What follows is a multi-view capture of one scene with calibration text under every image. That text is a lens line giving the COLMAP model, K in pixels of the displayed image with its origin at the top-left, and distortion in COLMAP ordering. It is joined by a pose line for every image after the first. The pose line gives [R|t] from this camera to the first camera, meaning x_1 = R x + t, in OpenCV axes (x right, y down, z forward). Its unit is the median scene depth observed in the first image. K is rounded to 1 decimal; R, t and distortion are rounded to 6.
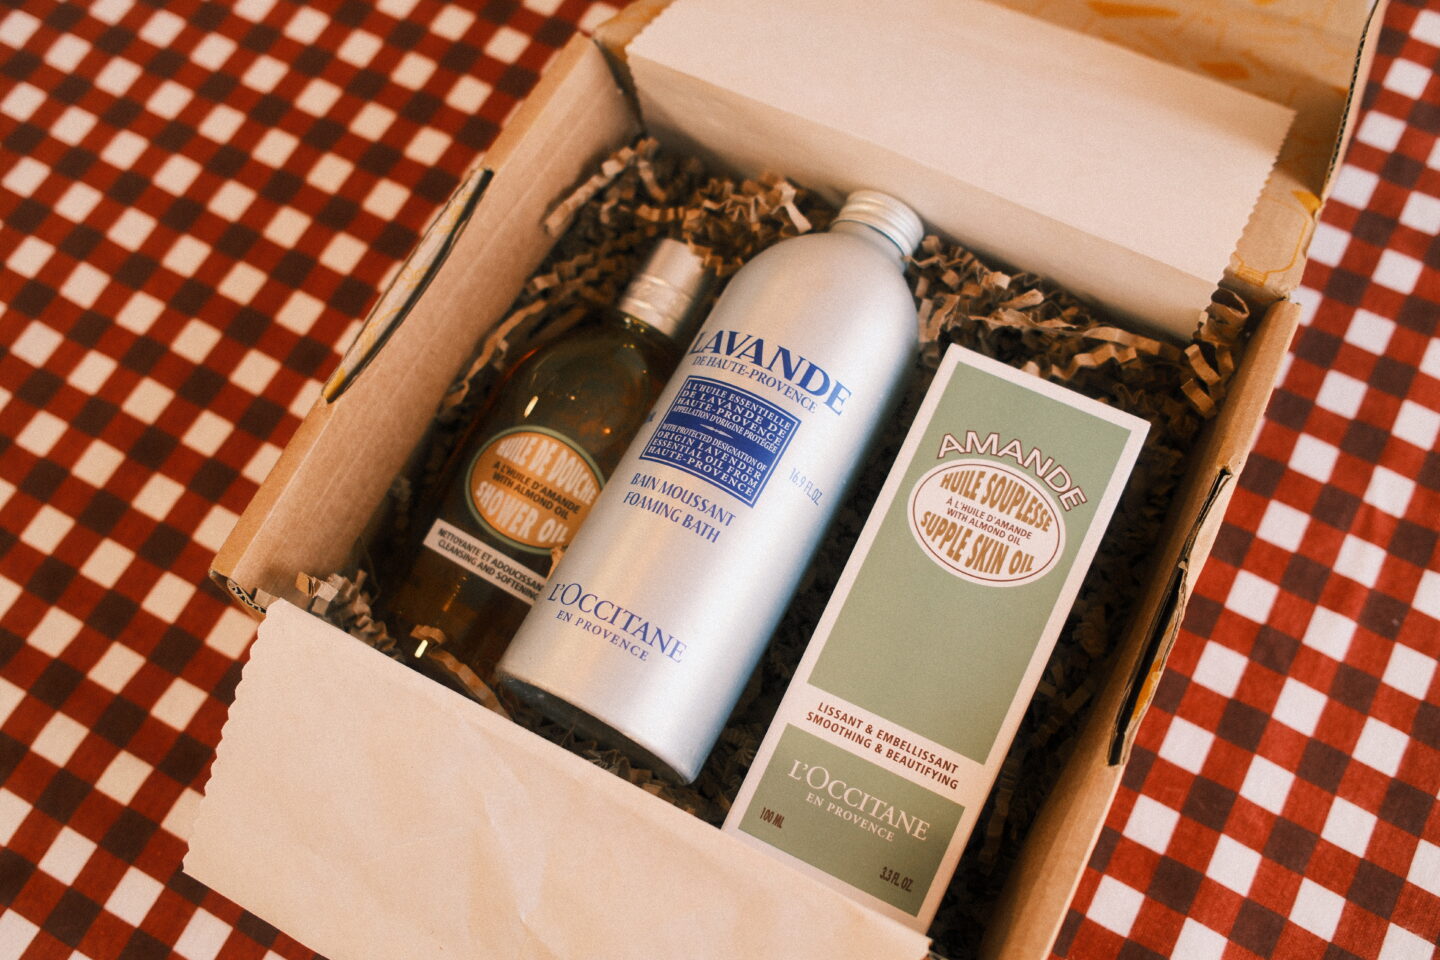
lens RADIAL K [[1570.6, 0, 716.1], [0, 1570.6, 479.0], [0, 0, 1]] dist [-0.052937, 0.134551]
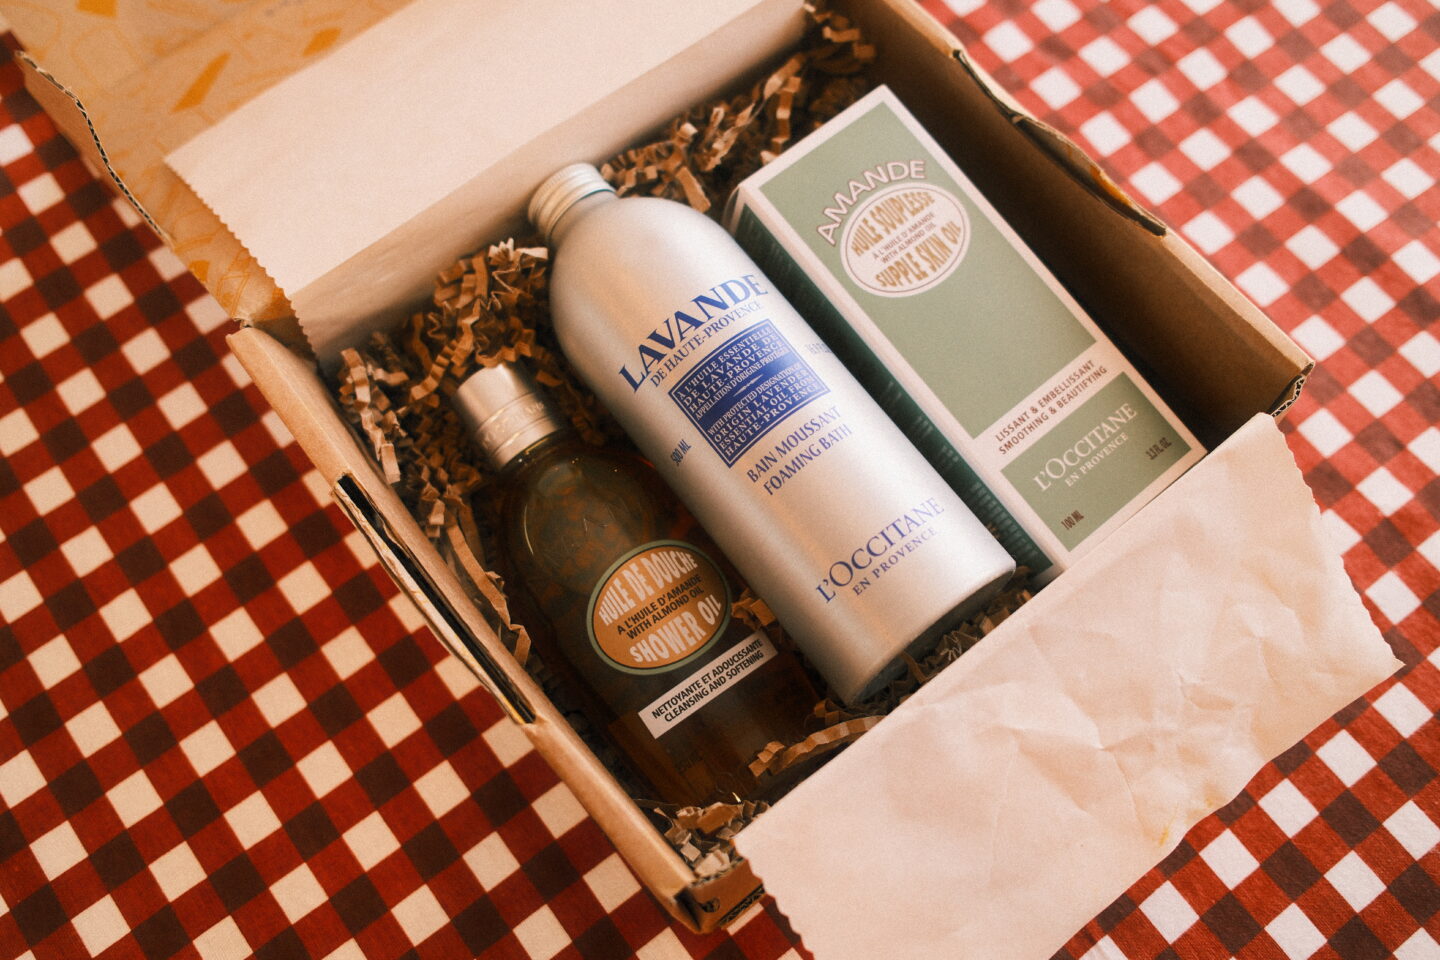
lens RADIAL K [[1570.6, 0, 716.1], [0, 1570.6, 479.0], [0, 0, 1]] dist [-0.052937, 0.134551]
pose [[0.389587, -0.813246, 0.432264, -0.496622], [0.818808, 0.520713, 0.241683, -0.261377], [-0.421634, 0.259785, 0.868756, 0.133420]]
